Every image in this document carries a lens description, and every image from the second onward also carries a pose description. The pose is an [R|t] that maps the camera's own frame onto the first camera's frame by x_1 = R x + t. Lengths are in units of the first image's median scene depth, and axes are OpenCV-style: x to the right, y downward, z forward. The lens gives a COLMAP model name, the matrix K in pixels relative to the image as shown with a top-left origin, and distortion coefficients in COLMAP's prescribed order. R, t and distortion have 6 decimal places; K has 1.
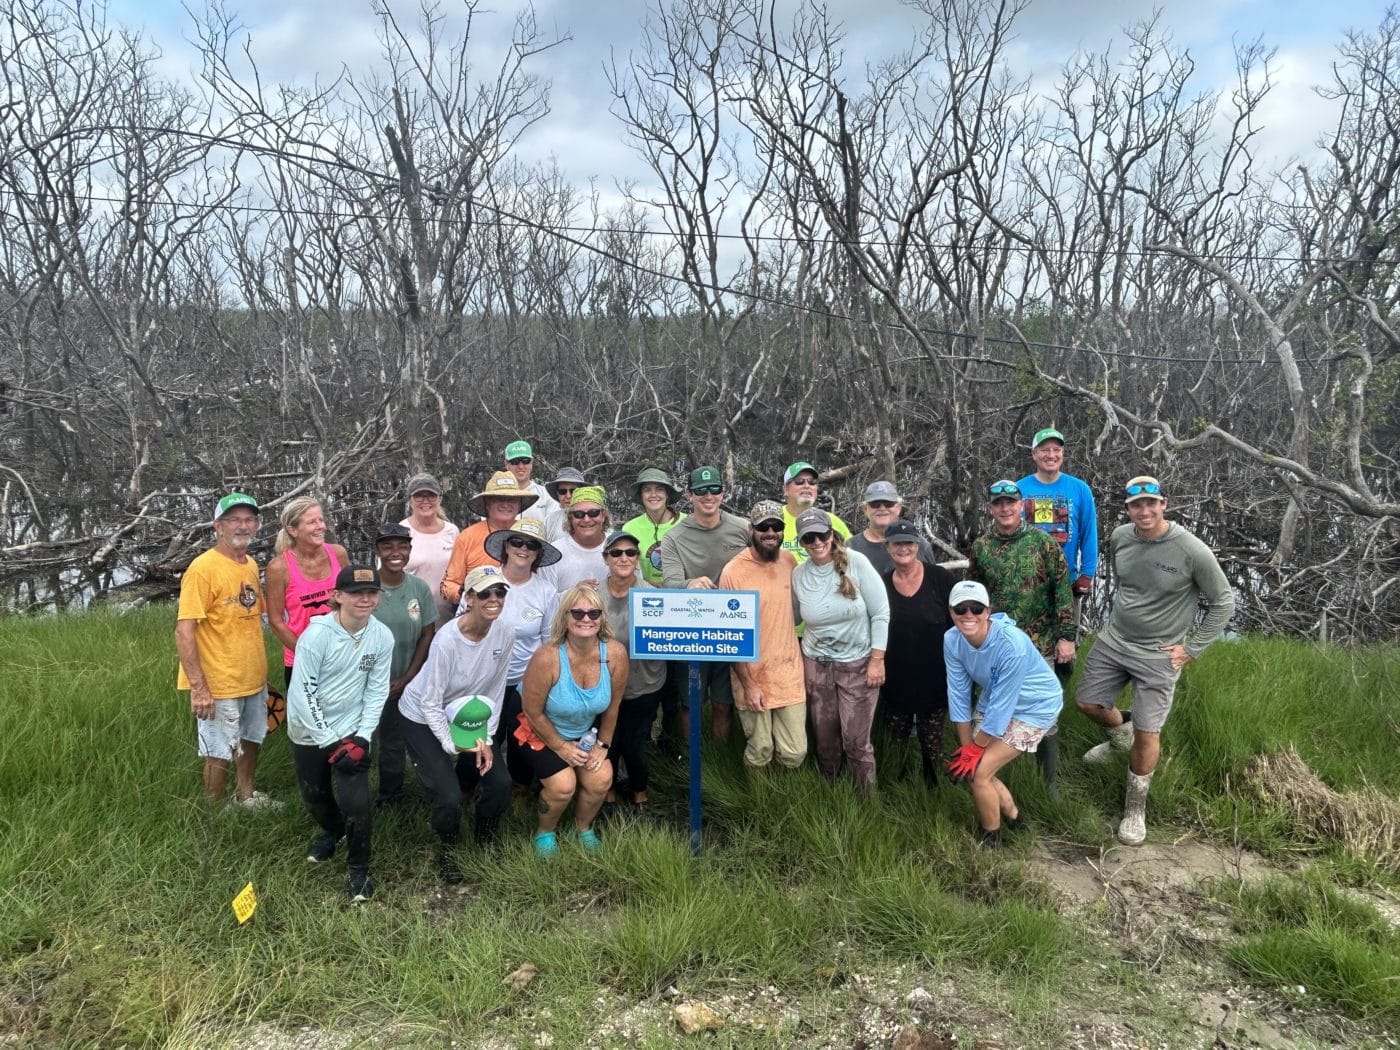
lens RADIAL K [[873.8, 0, 700.0], [0, 873.8, 523.4], [0, 0, 1]] dist [0.007192, 0.000245]
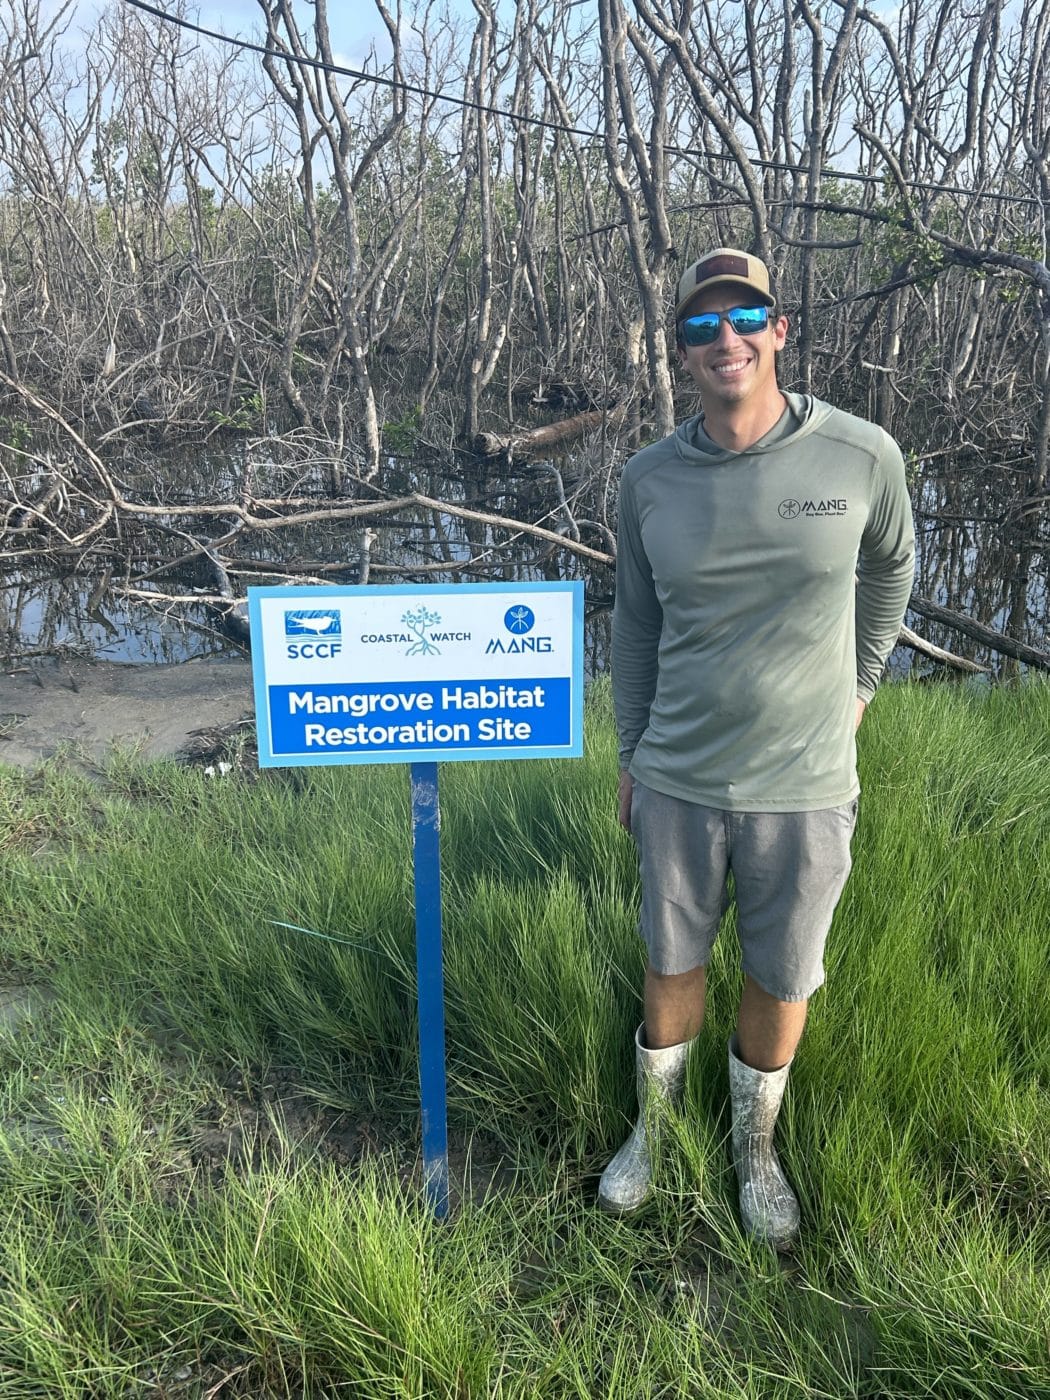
lens RADIAL K [[1337.8, 0, 530.2], [0, 1337.8, 701.4], [0, 0, 1]] dist [0.036227, 0.000000]
pose [[0.985379, -0.050118, 0.162841, -0.057241], [0.030191, 0.991995, 0.122614, 0.054826], [-0.167682, -0.115905, 0.979004, 0.392523]]
